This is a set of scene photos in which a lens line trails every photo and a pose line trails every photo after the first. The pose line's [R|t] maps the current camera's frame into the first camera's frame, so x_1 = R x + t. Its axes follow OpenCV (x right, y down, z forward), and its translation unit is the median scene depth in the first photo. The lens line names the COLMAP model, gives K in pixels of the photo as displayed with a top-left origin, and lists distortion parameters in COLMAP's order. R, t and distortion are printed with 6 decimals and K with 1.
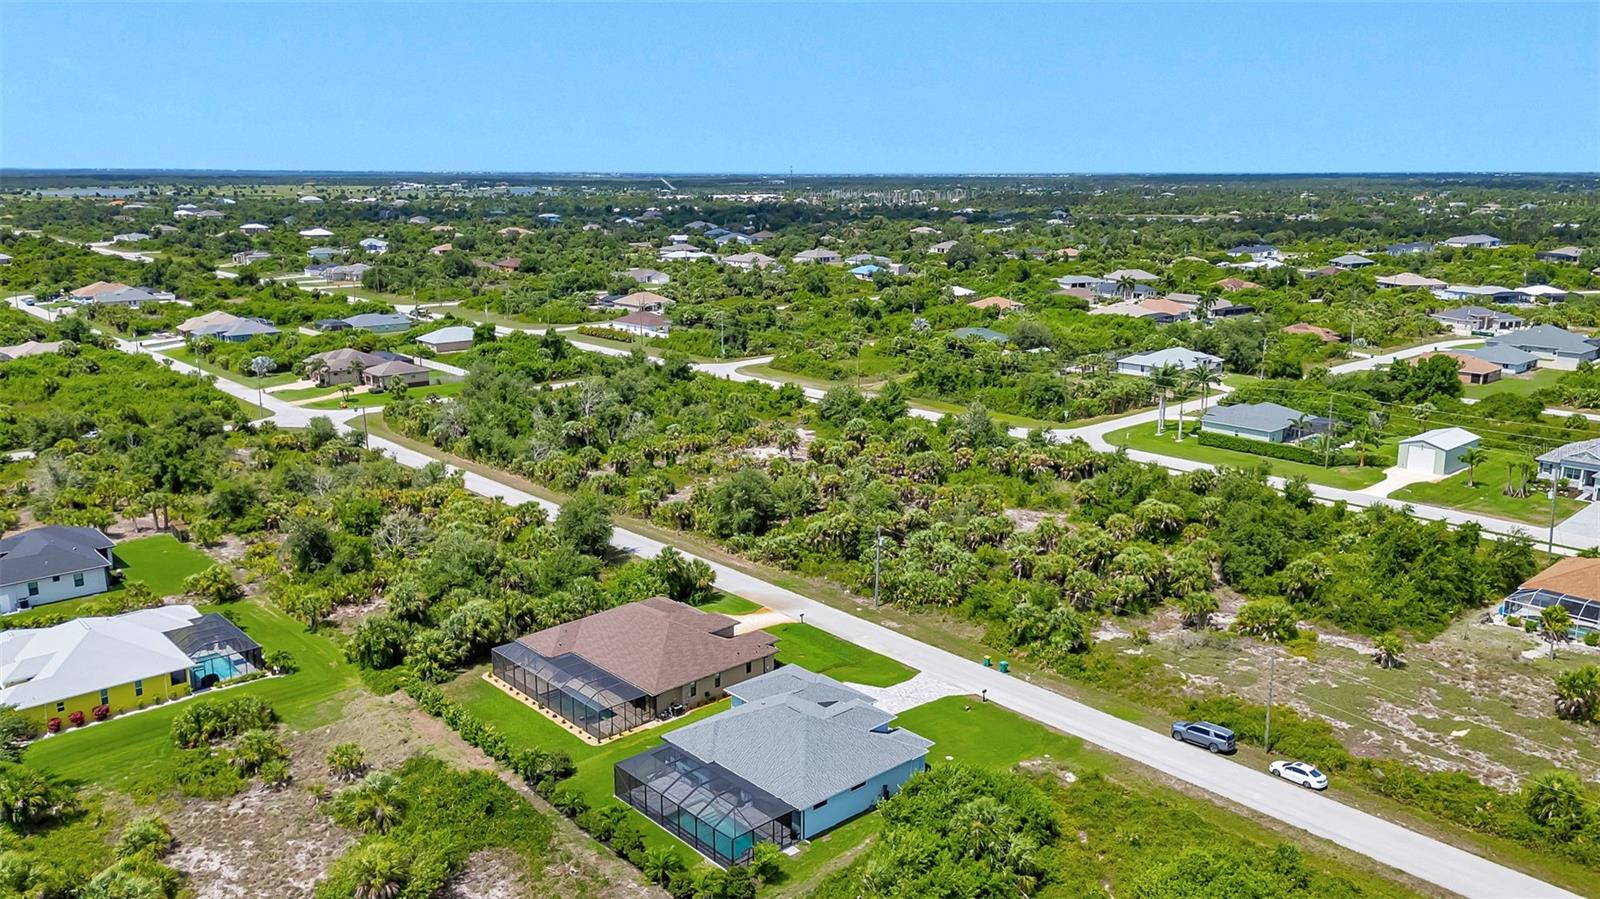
lens RADIAL K [[1201.7, 0, 796.9], [0, 1201.7, 449.0], [0, 0, 1]] dist [0.108176, -0.138683]
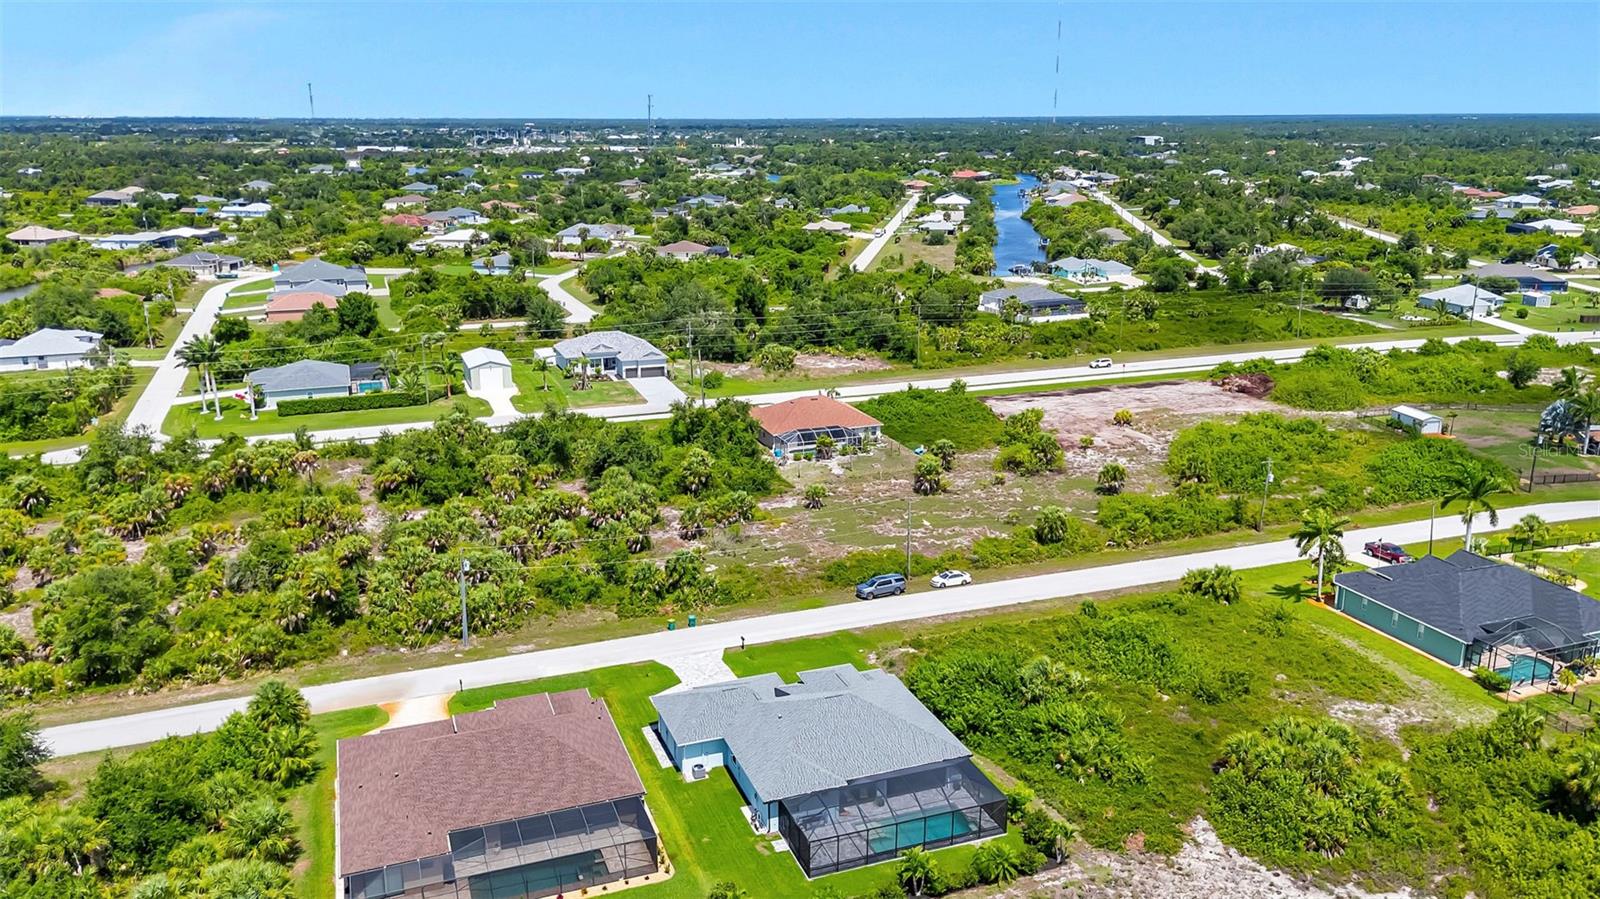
lens RADIAL K [[1201.7, 0, 796.9], [0, 1201.7, 449.0], [0, 0, 1]] dist [0.108176, -0.138683]
pose [[0.369500, -0.251149, 0.894647, -0.610394], [0.212792, 0.960068, 0.181629, -0.110851], [-0.904538, 0.123262, 0.408188, 0.468720]]
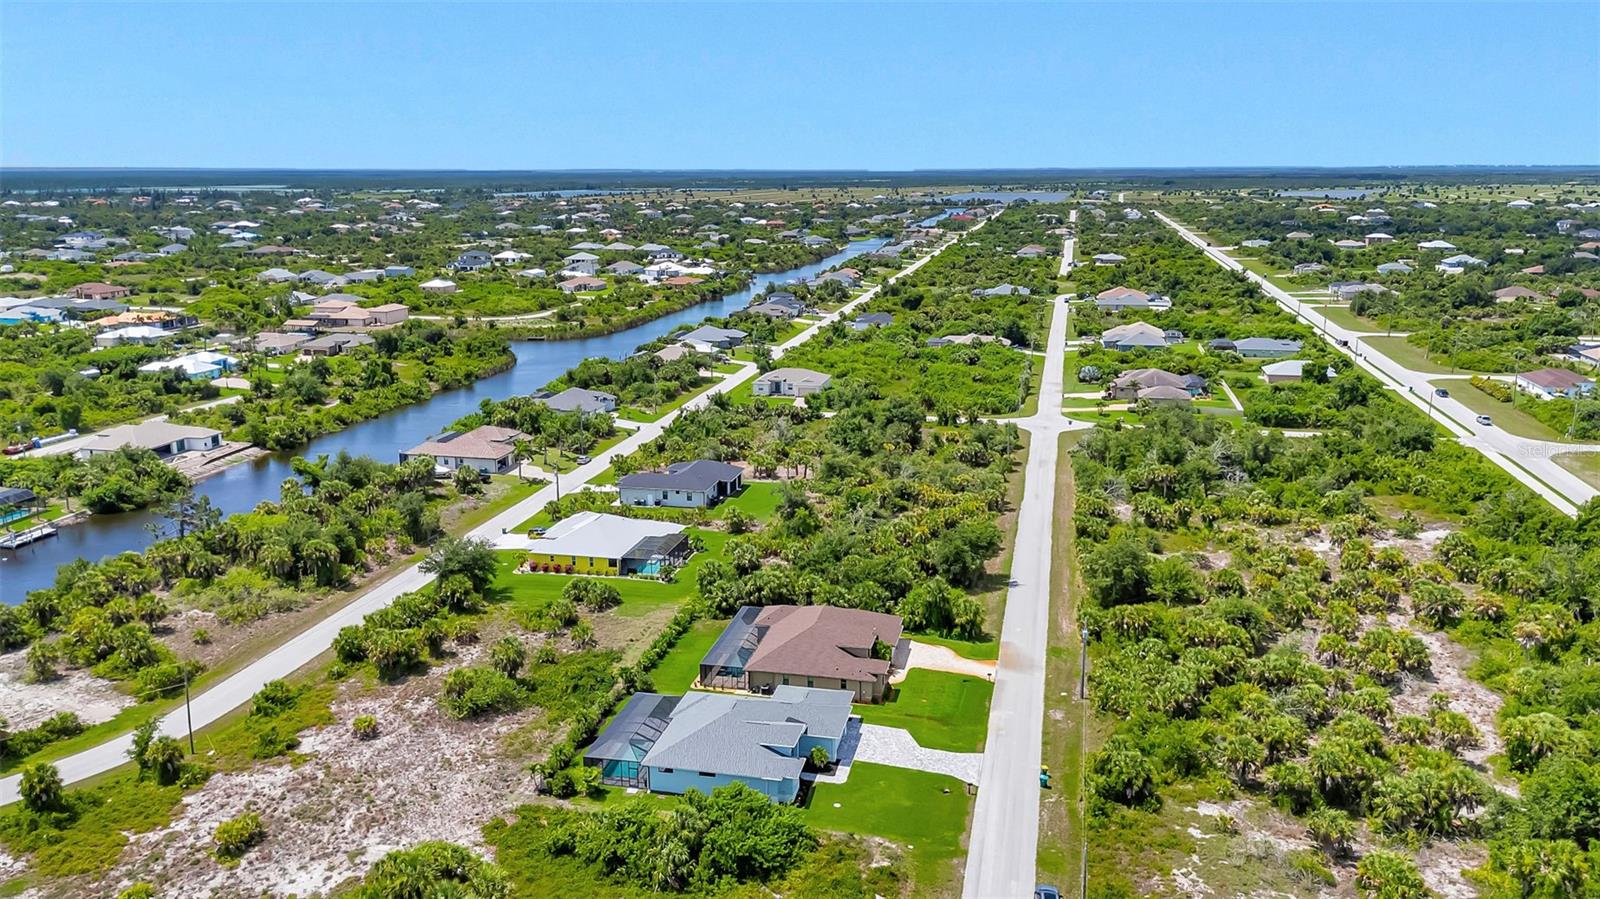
lens RADIAL K [[1201.7, 0, 796.9], [0, 1201.7, 449.0], [0, 0, 1]] dist [0.108176, -0.138683]
pose [[0.574239, 0.183129, -0.797943, 0.735314], [-0.179838, 0.979071, 0.095278, -0.128743], [0.798691, 0.088788, 0.595155, 0.222721]]
